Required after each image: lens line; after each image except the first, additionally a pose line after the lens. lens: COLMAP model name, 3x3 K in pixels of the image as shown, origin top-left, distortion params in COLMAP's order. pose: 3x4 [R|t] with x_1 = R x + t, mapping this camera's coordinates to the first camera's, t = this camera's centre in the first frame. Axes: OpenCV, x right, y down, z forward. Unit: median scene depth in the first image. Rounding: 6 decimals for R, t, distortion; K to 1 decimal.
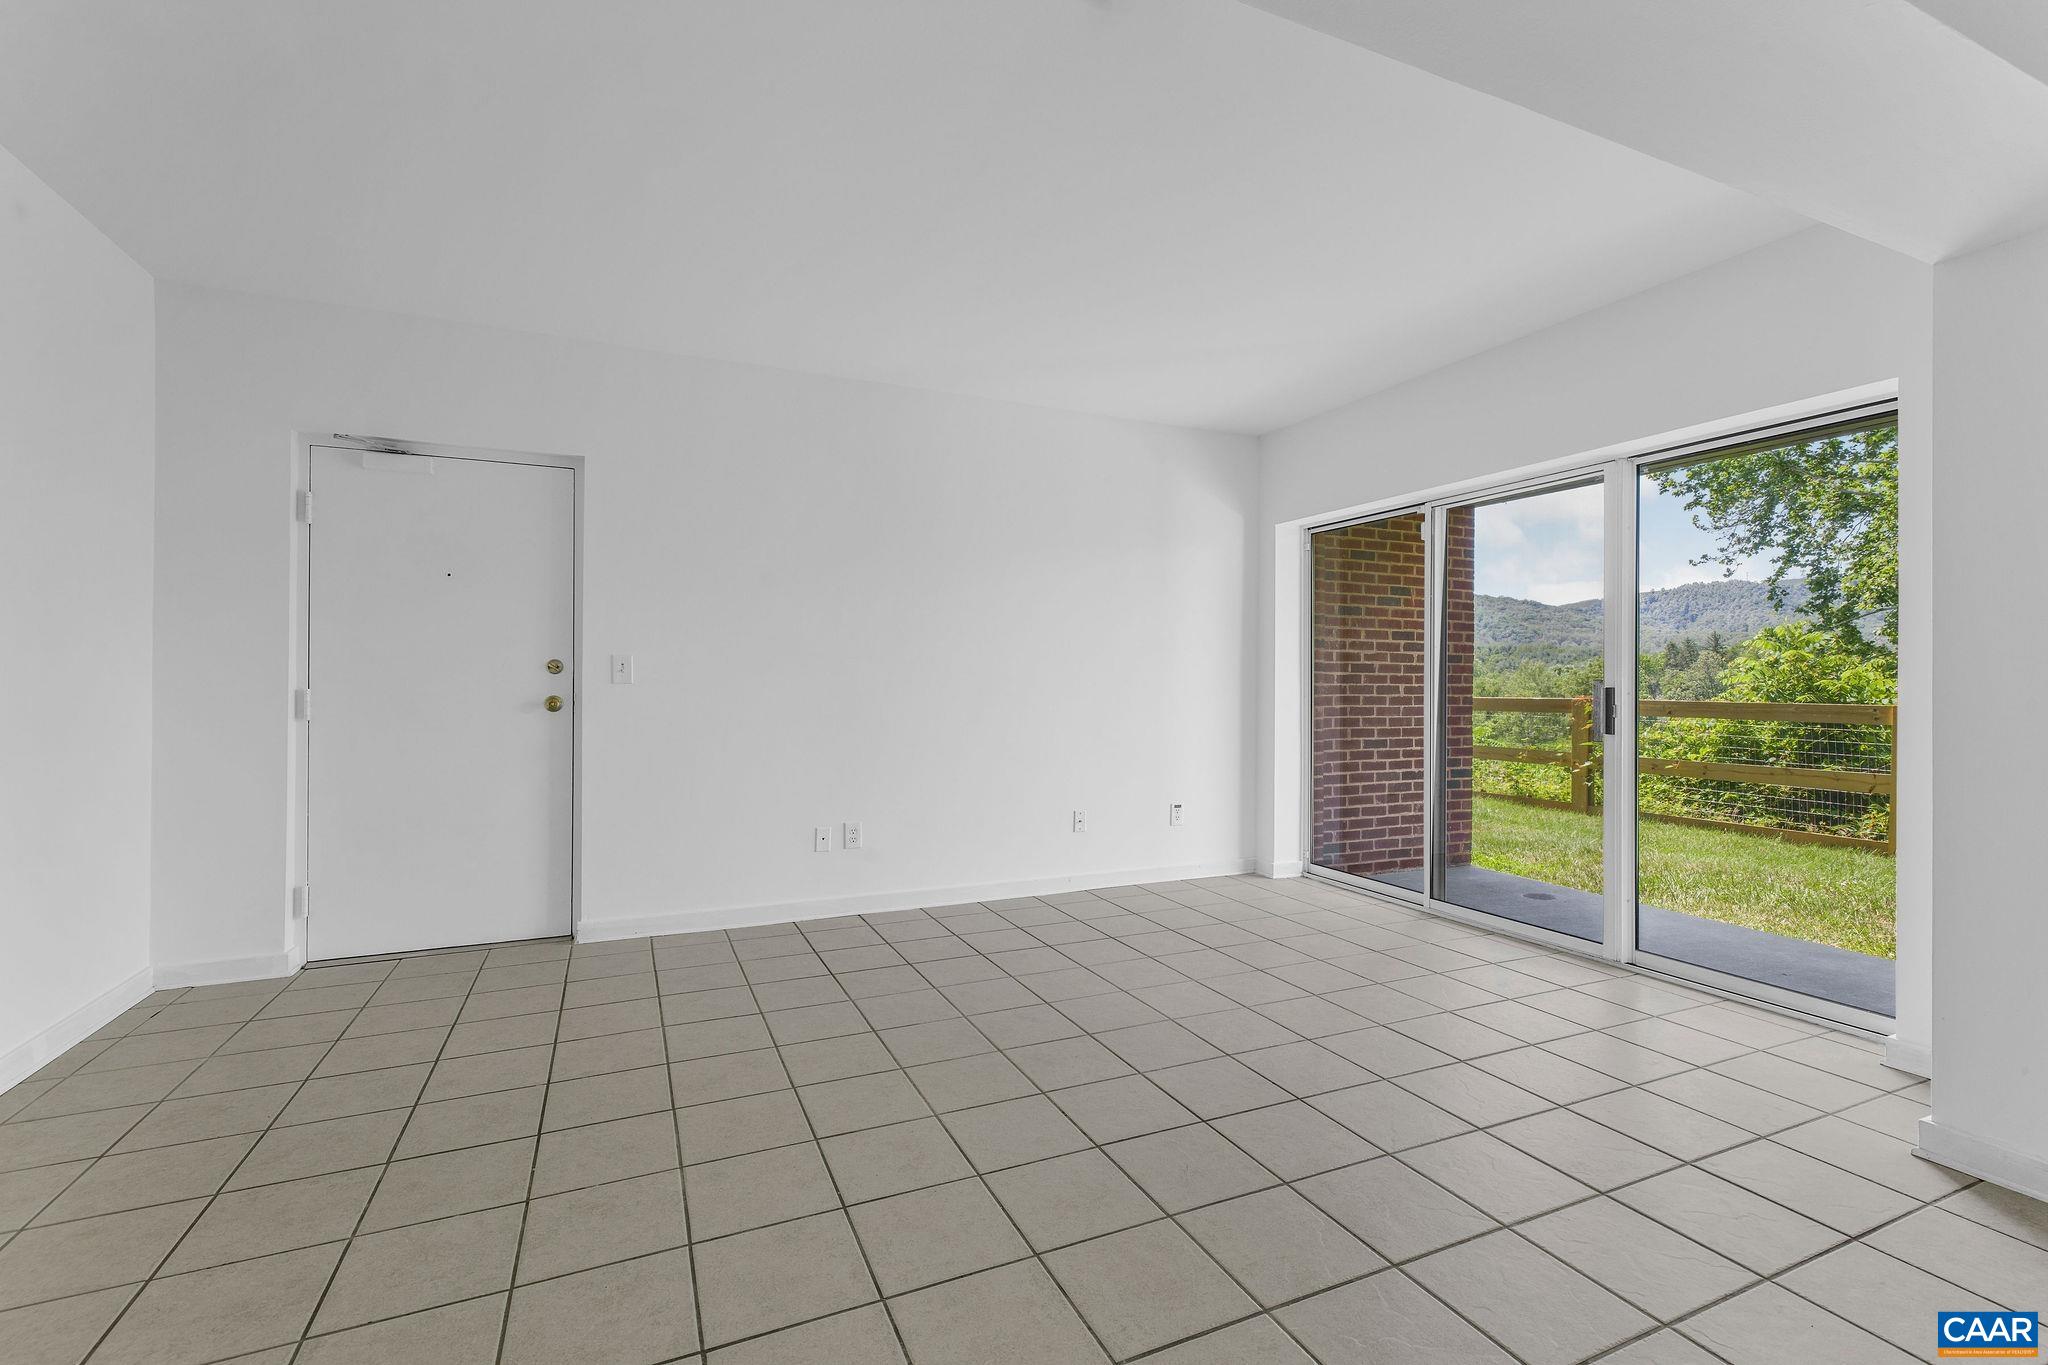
lens RADIAL K [[867.1, 0, 1050.8], [0, 867.1, 683.4], [0, 0, 1]] dist [0.005563, -0.002488]
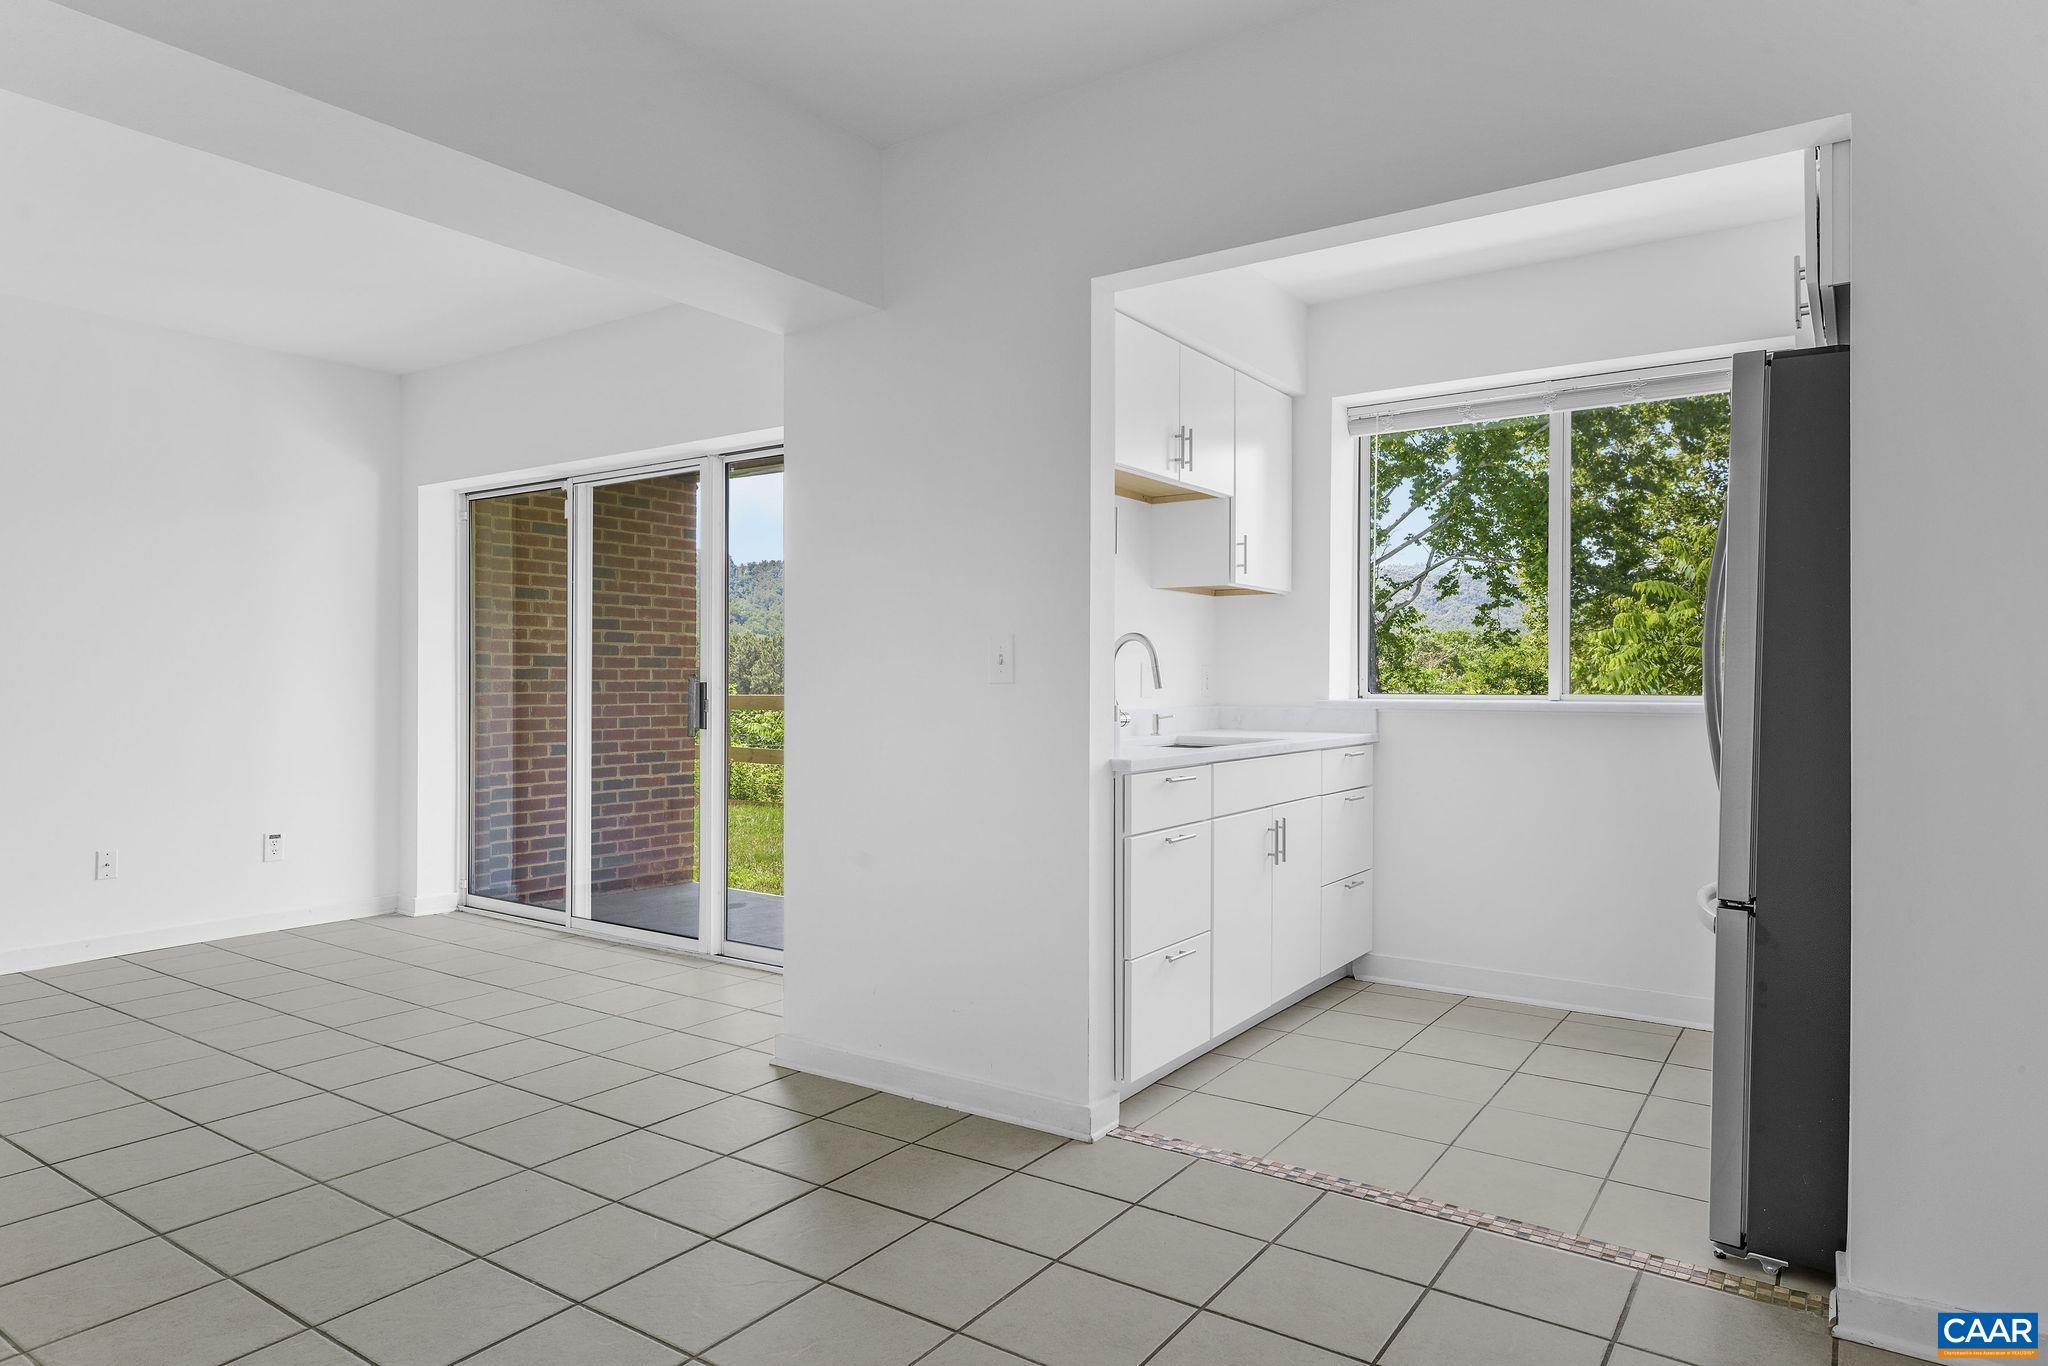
lens RADIAL K [[1163.5, 0, 1015.3], [0, 1163.5, 679.9], [0, 0, 1]] dist [-0.013851, 0.003870]
pose [[0.856634, -0.000879, 0.515924, 0.159856], [0.000731, 1.000000, 0.000489, 0.000688], [-0.515925, -0.000042, 0.856634, -0.208097]]
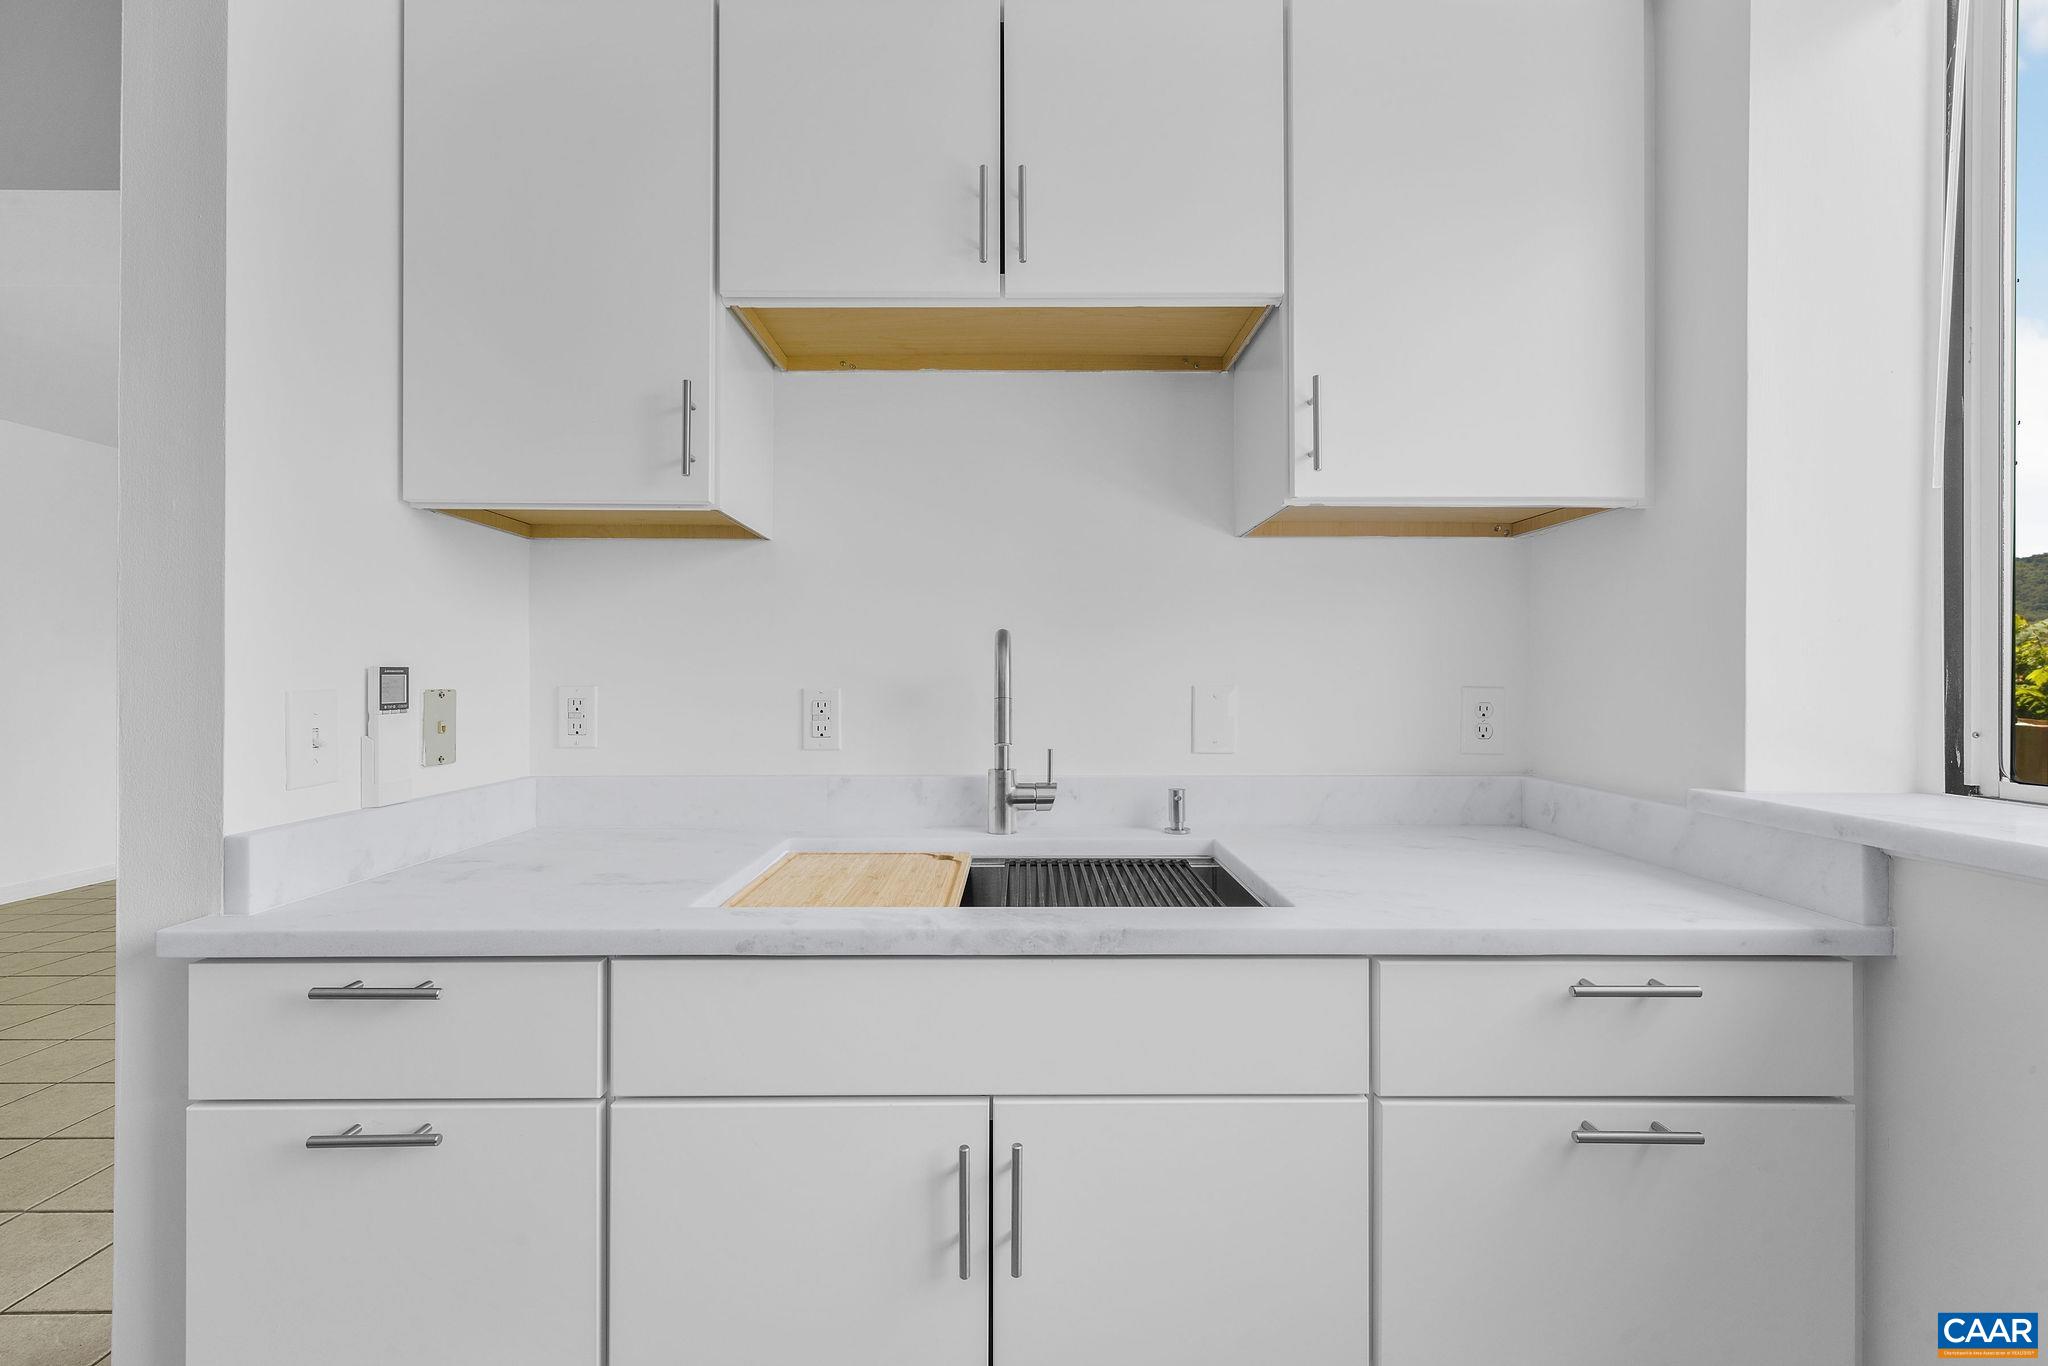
lens RADIAL K [[867.1, 0, 1024.2], [0, 867.1, 667.5], [0, 0, 1]] dist [0.005563, -0.002488]
pose [[0.921174, -0.003591, -0.389133, 0.676553], [-0.001270, 0.999924, -0.012234, -0.012283], [0.389148, 0.011764, 0.921100, 0.107305]]
